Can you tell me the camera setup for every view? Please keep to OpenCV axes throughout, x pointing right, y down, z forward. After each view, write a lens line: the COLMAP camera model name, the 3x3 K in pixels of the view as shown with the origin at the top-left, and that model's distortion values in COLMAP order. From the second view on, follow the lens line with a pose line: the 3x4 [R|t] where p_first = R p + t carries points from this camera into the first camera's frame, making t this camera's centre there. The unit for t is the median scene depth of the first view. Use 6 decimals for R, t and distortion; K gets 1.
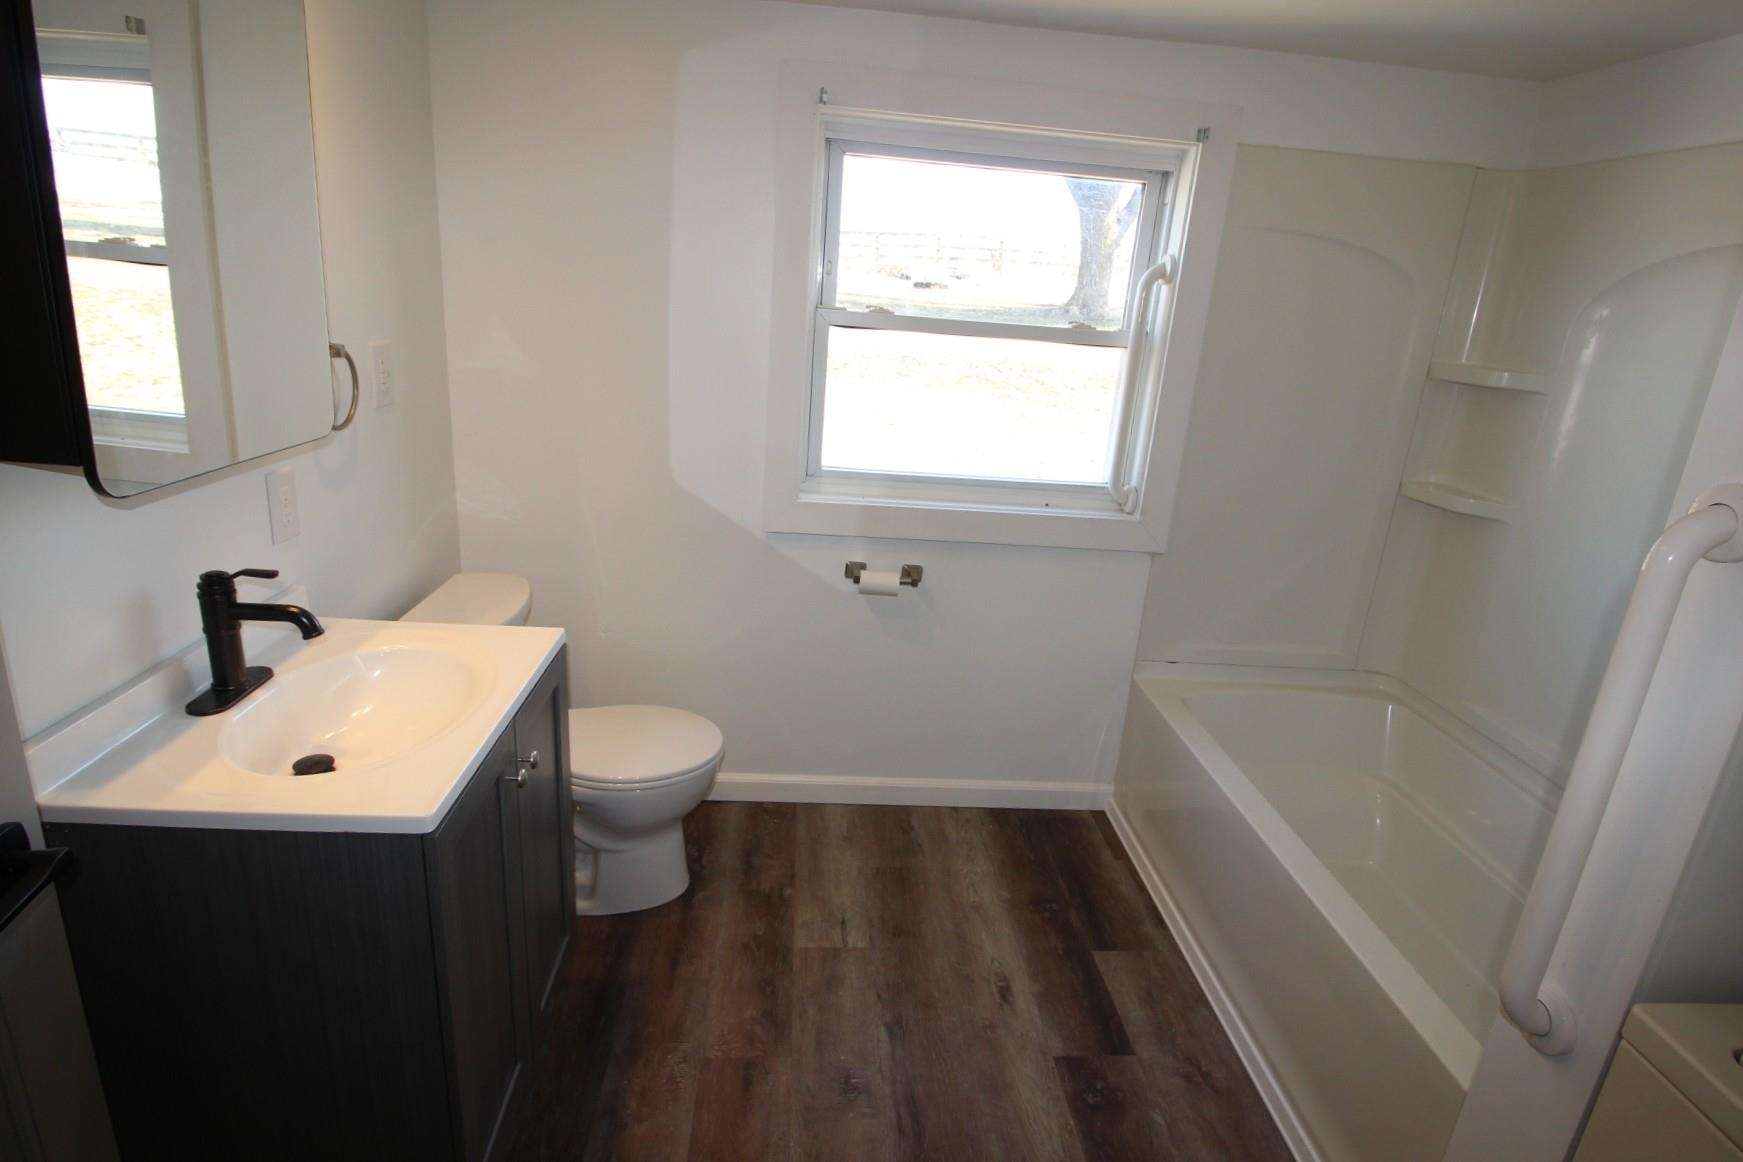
lens RADIAL K [[907.0, 0, 854.2], [0, 907.0, 556.5], [0, 0, 1]] dist [-0.002915, -0.001033]
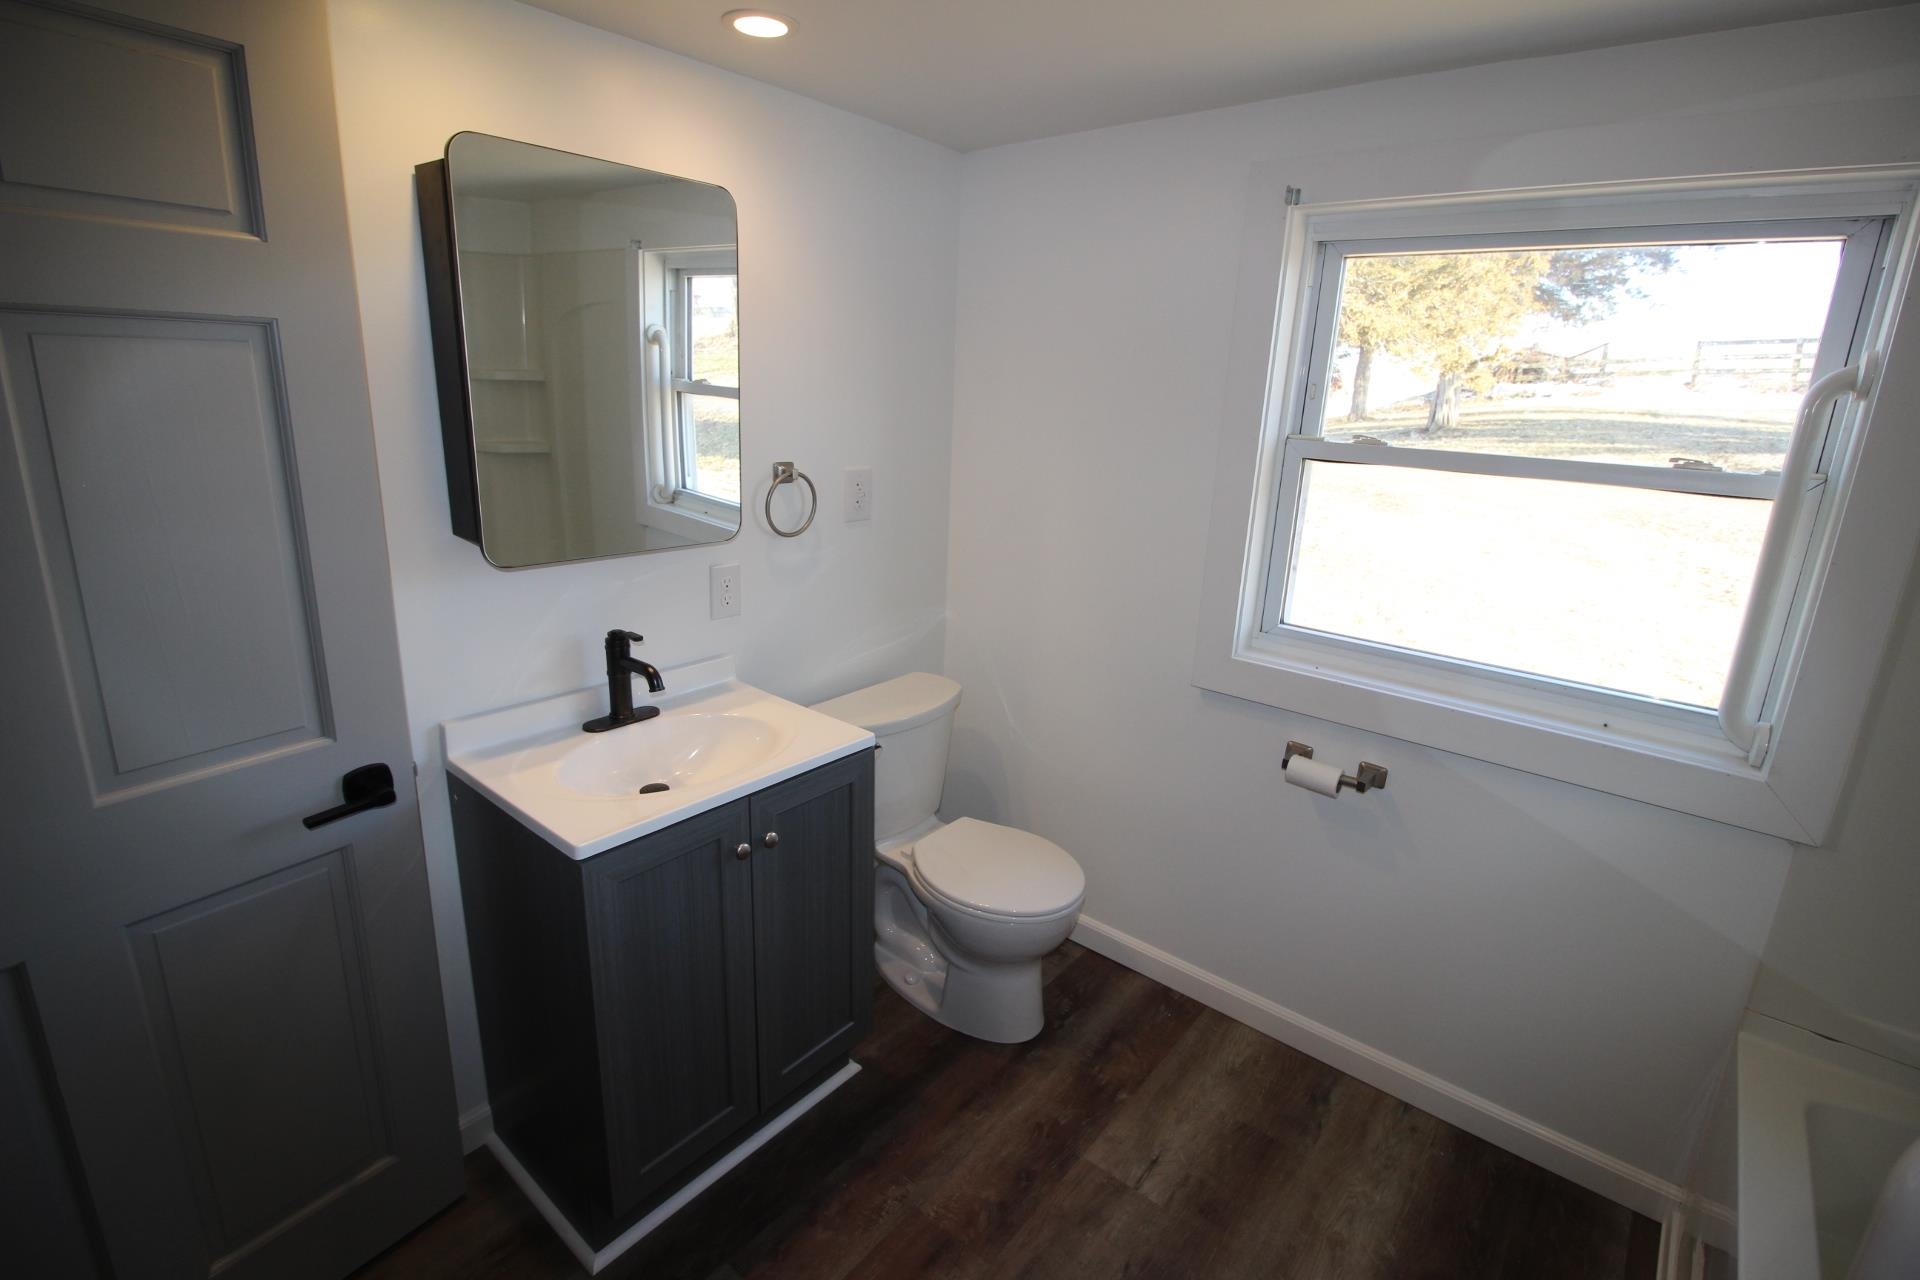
lens RADIAL K [[888.2, 0, 939.4], [0, 888.2, 611.8], [0, 0, 1]] dist [-0.003202, -0.010883]
pose [[0.721123, 0.128385, -0.680808, 0.361822], [-0.178388, 0.983954, -0.003400, -0.061778], [0.669447, 0.123900, 0.732454, 0.222953]]
